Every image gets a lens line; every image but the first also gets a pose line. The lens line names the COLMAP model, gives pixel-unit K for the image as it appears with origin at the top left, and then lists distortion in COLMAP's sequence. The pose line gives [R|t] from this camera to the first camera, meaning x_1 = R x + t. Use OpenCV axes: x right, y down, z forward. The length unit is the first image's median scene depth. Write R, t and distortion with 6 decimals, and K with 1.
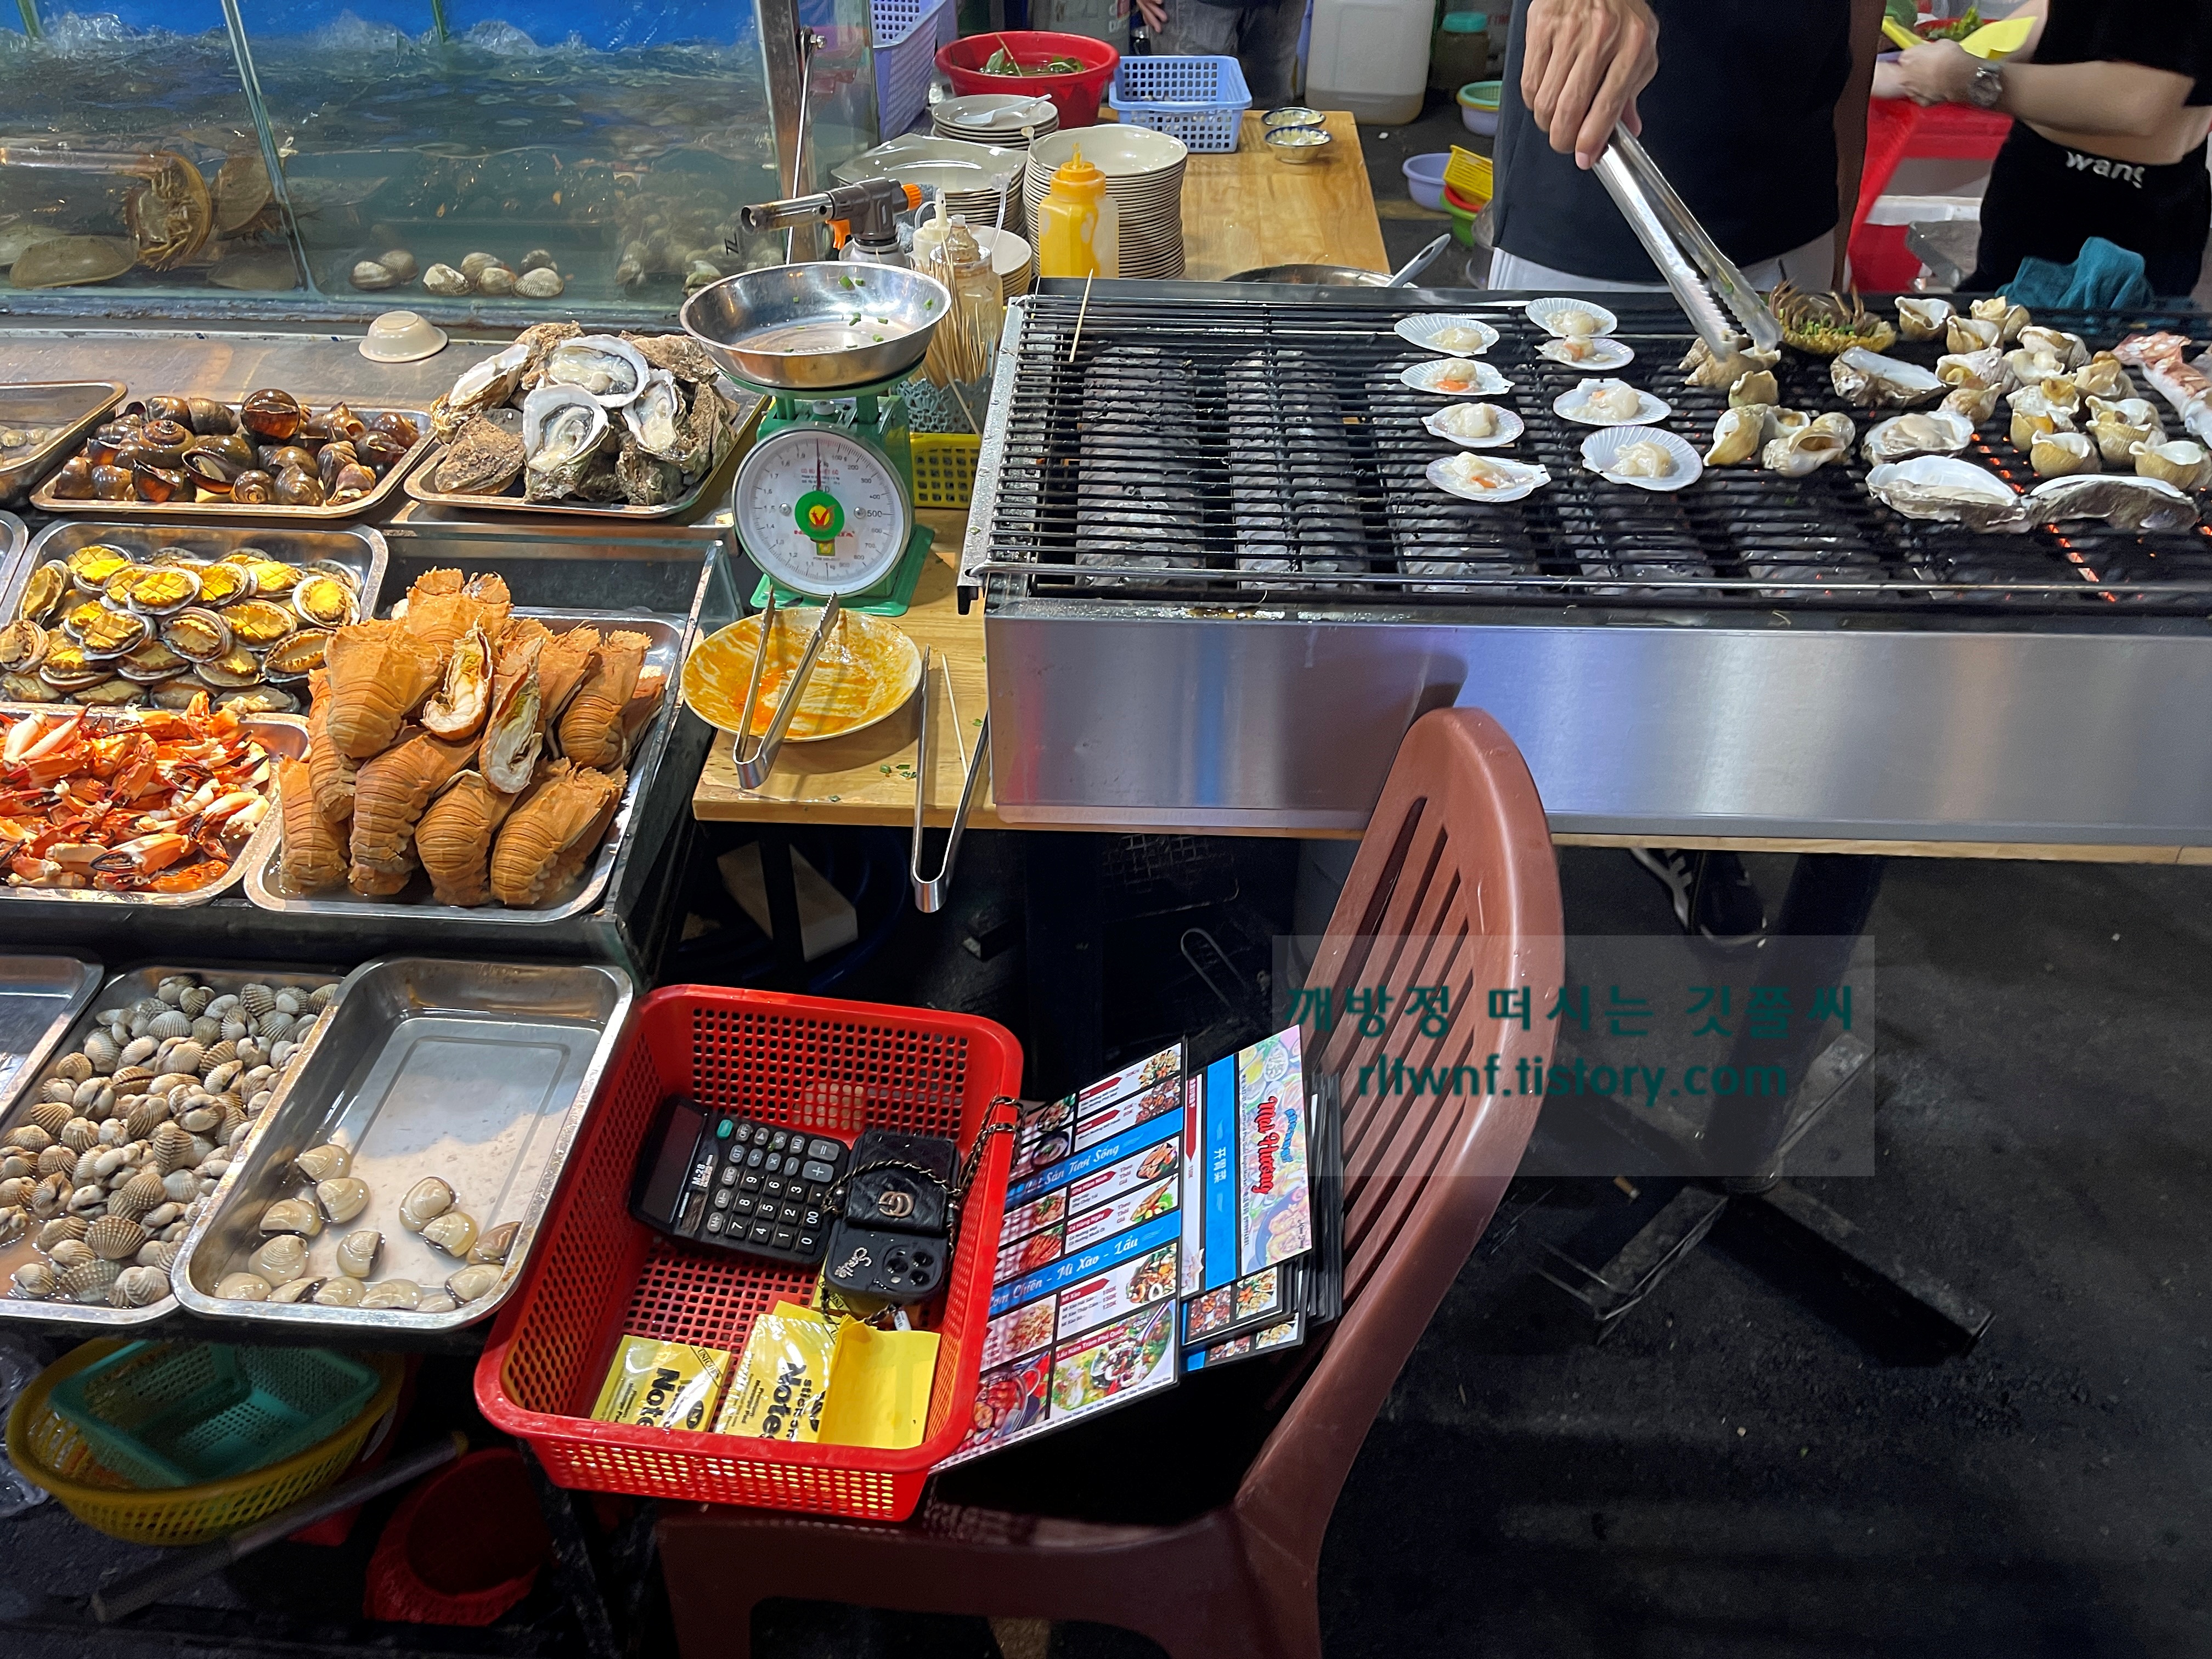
lens RADIAL K [[1657.4, 0, 1099.0], [0, 1657.4, 836.3], [0, 0, 1]] dist [0.035436, -0.043236]
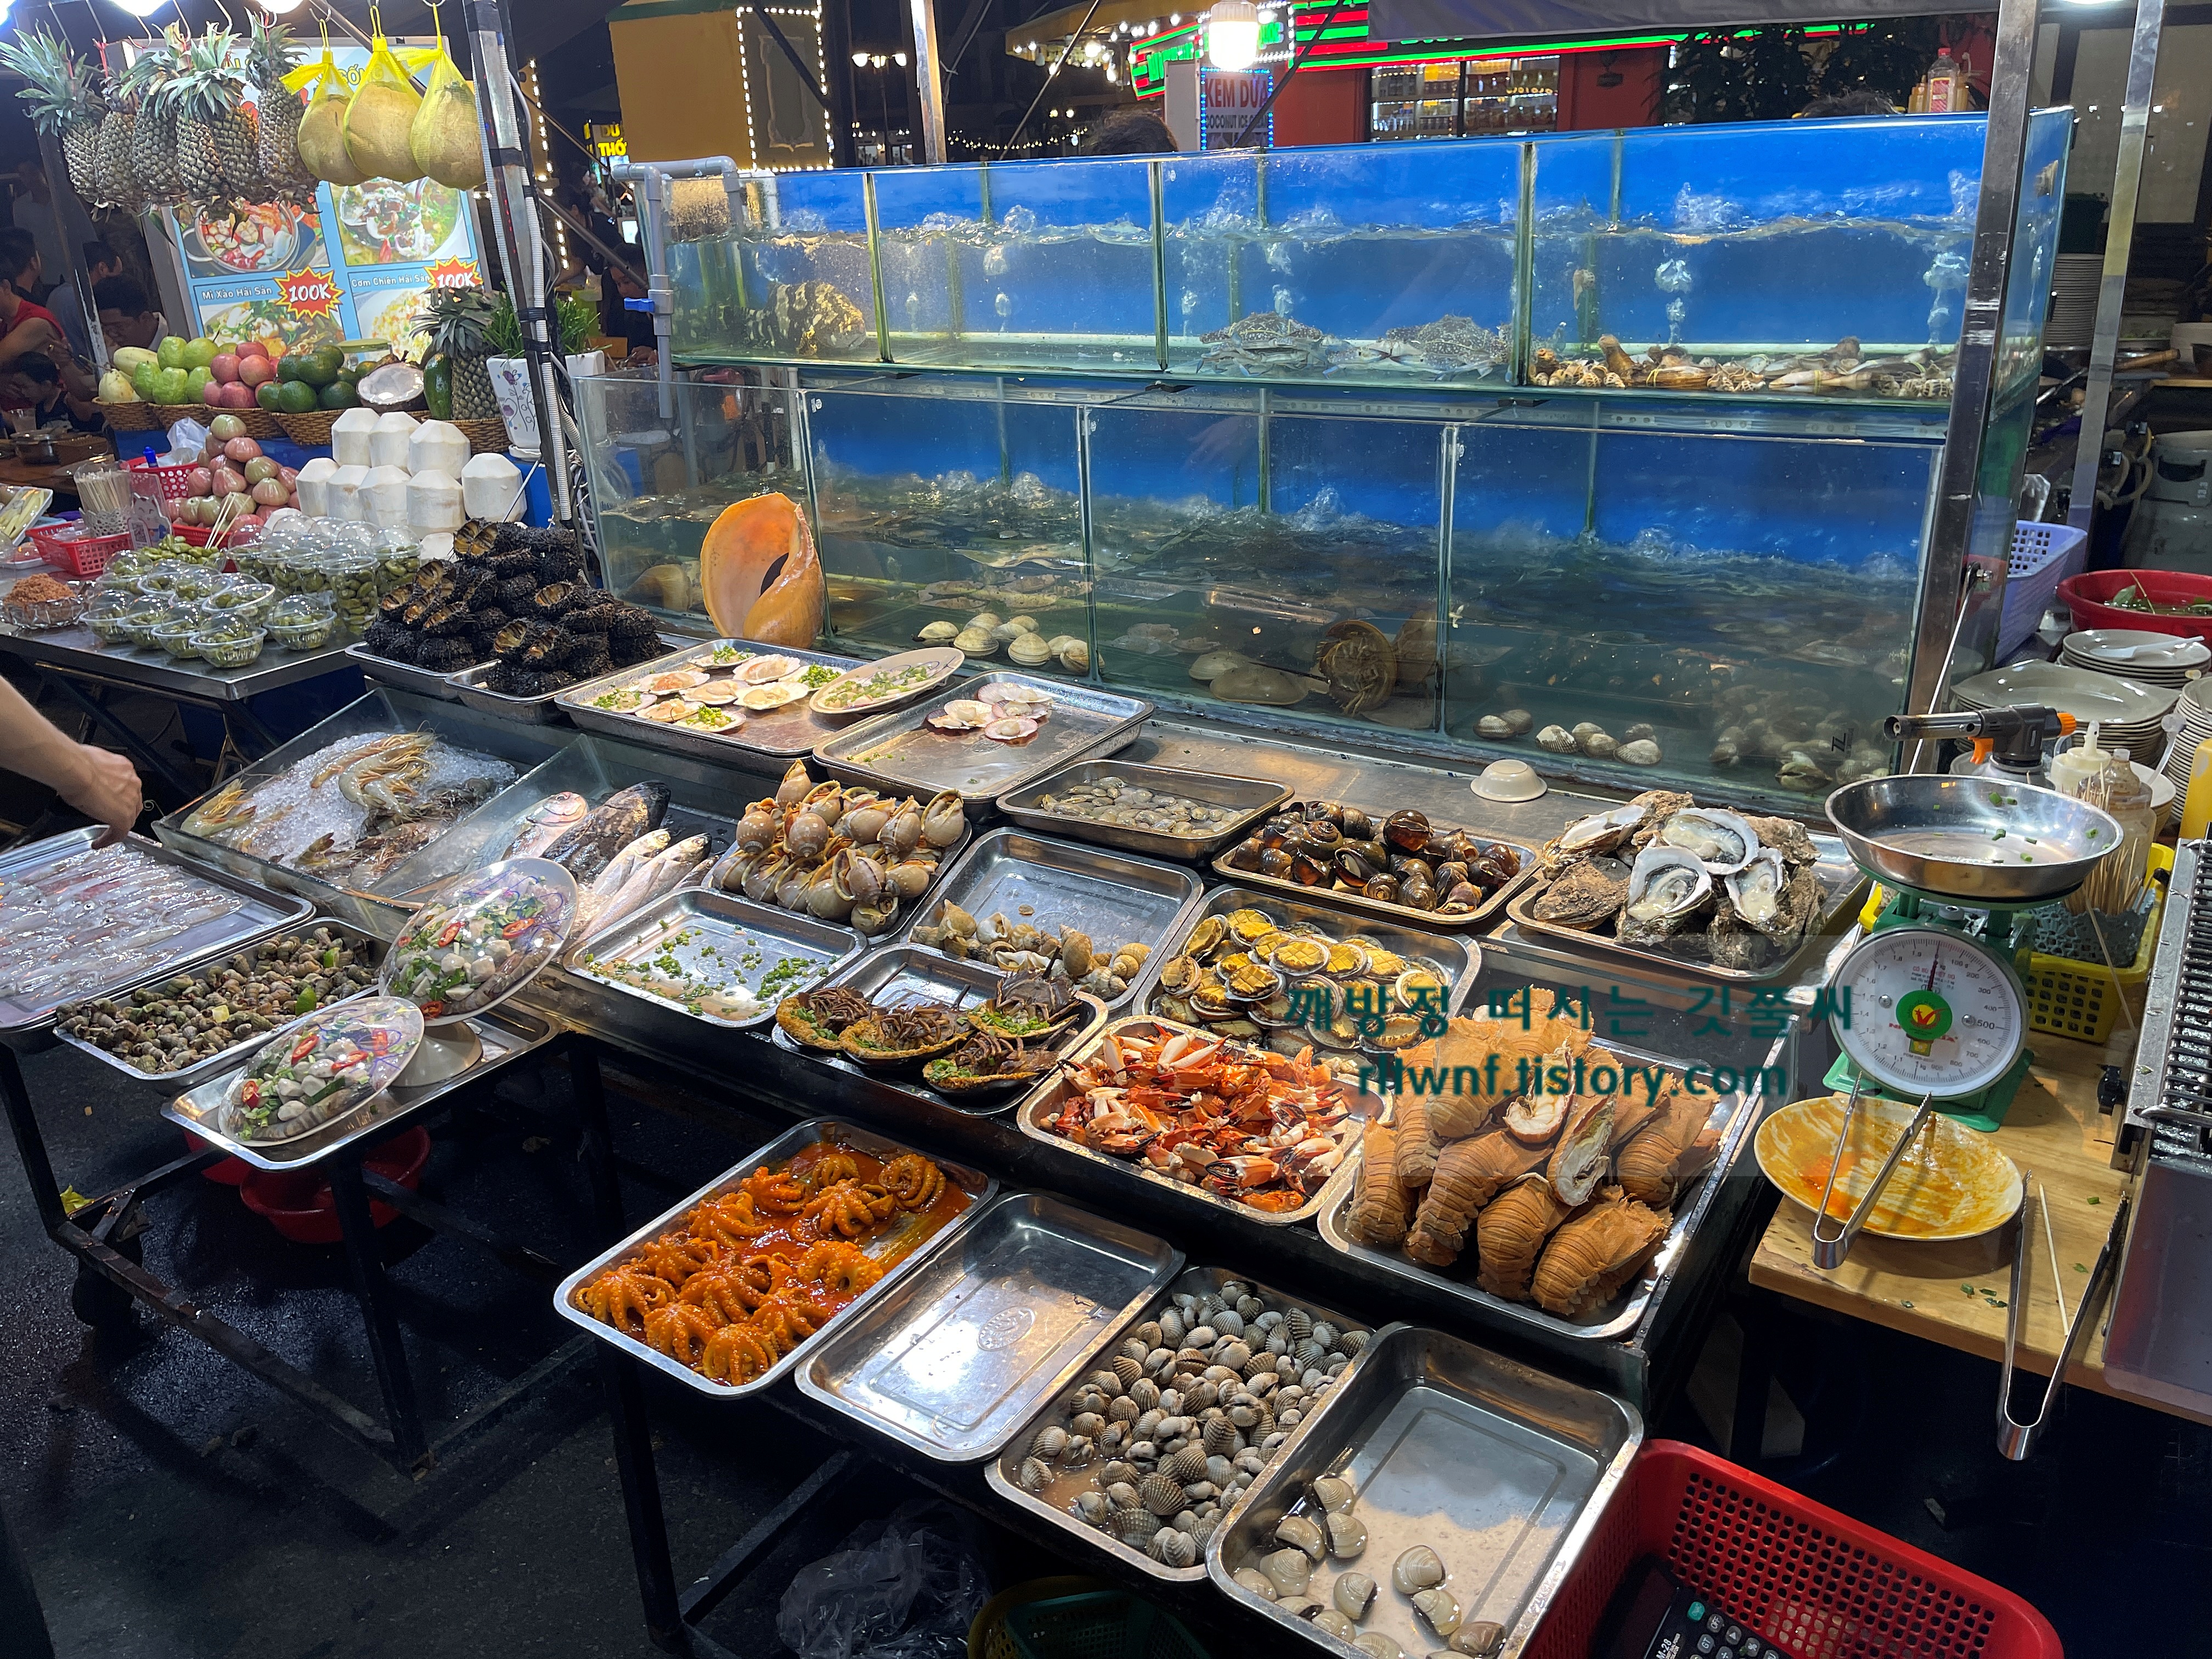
lens RADIAL K [[1657.4, 0, 1105.8], [0, 1657.4, 837.7], [0, 0, 1]] dist [0.035436, -0.043236]
pose [[0.846681, 0.161433, -0.507022, -0.096941], [-0.287100, 0.940863, -0.179865, 0.027344], [0.448002, 0.297854, 0.842958, -0.091439]]
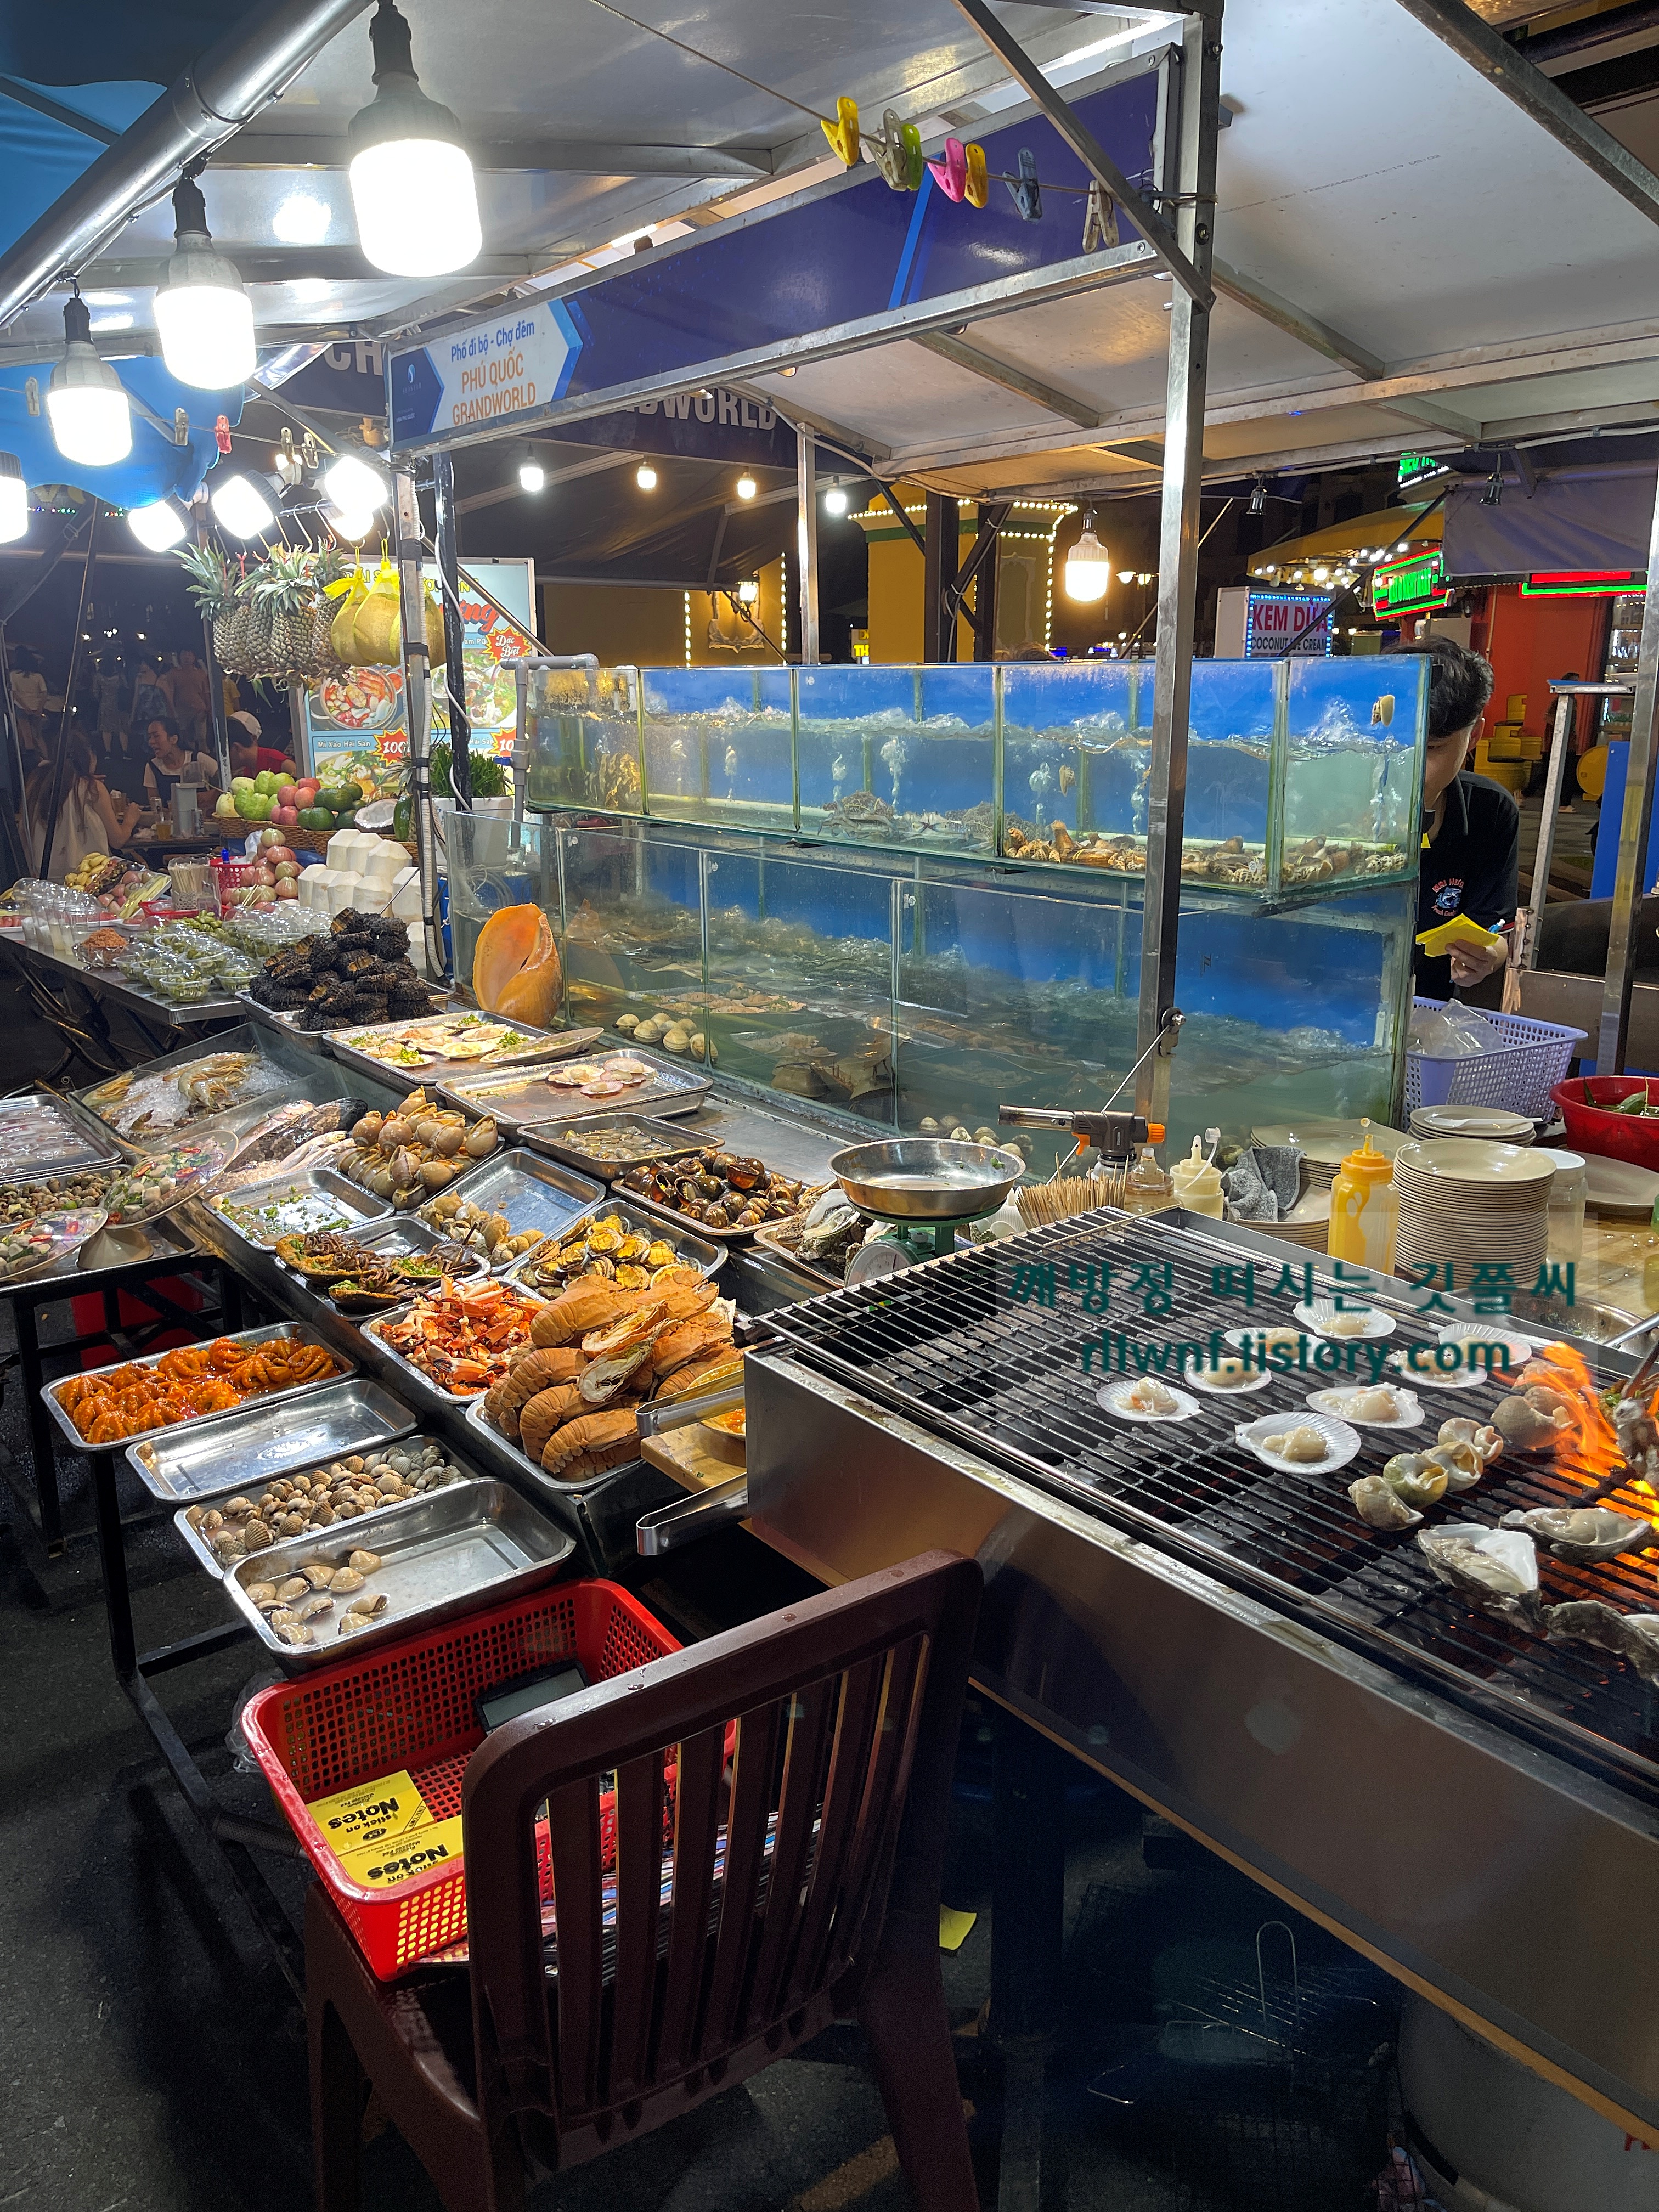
lens RADIAL K [[1657.4, 0, 839.3], [0, 1657.4, 1105.8], [0, 0, 1]] dist [0.035436, -0.043236]
pose [[0.641968, 0.183593, -0.744426, 0.775461], [-0.464320, 0.865721, -0.186907, -0.075307], [0.610151, 0.465640, 0.641011, 0.072017]]
